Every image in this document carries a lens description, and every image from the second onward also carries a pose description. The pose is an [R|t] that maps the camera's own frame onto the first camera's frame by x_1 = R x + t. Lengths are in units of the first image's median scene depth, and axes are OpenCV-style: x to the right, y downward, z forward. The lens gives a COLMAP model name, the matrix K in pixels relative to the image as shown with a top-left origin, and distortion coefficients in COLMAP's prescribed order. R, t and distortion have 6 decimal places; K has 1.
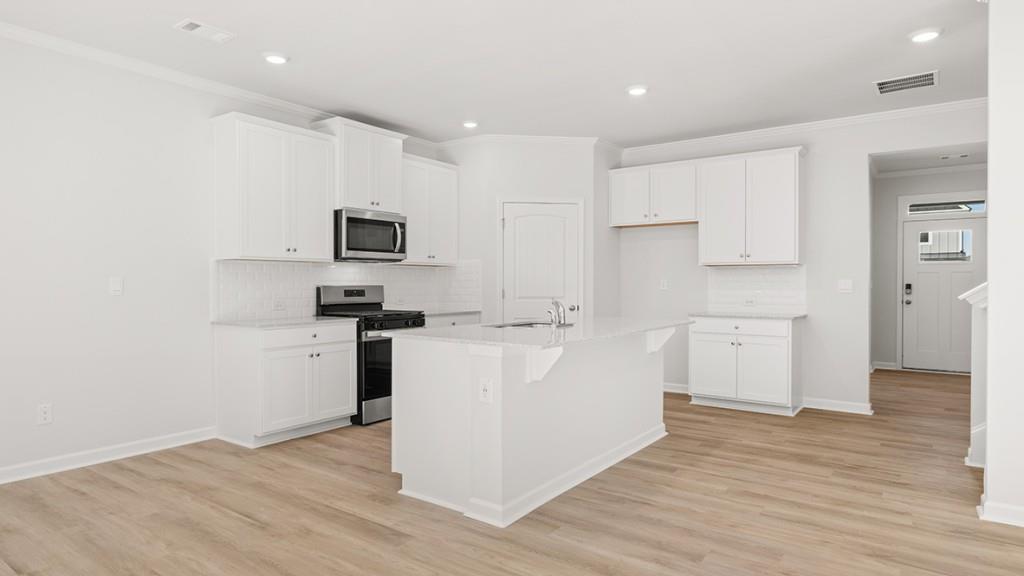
lens RADIAL K [[594.3, 0, 482.2], [0, 594.3, 288.1], [0, 0, 1]] dist [0.001729, 0.000232]
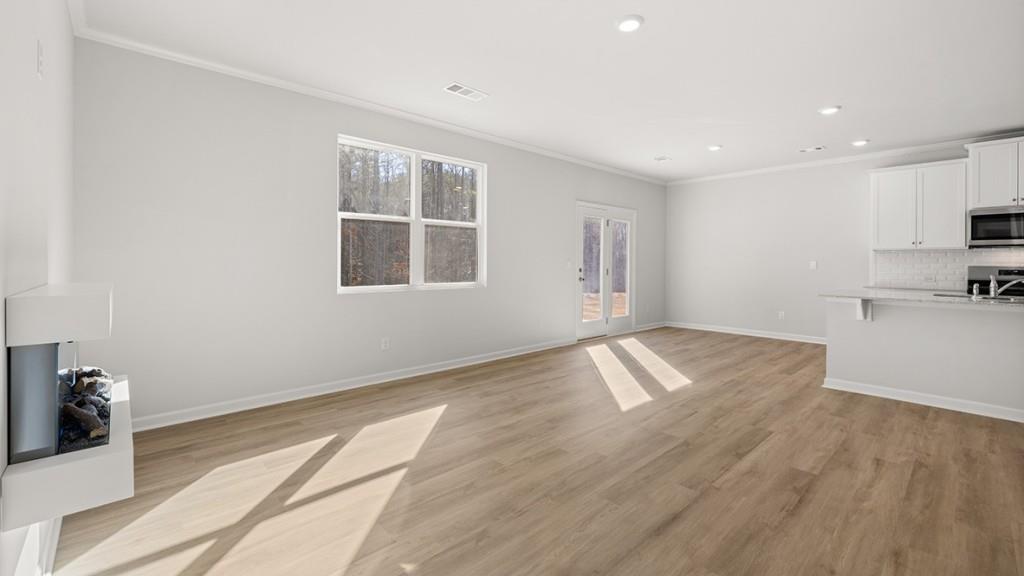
lens RADIAL K [[428.6, 0, 510.9], [0, 428.6, 263.2], [0, 0, 1]] dist [0.000385, 0.000079]
pose [[-0.169109, 0.002499, -0.985594, 1.363752], [-0.012336, 0.999913, 0.004652, -0.003248], [0.985520, 0.012945, -0.169064, 0.178084]]
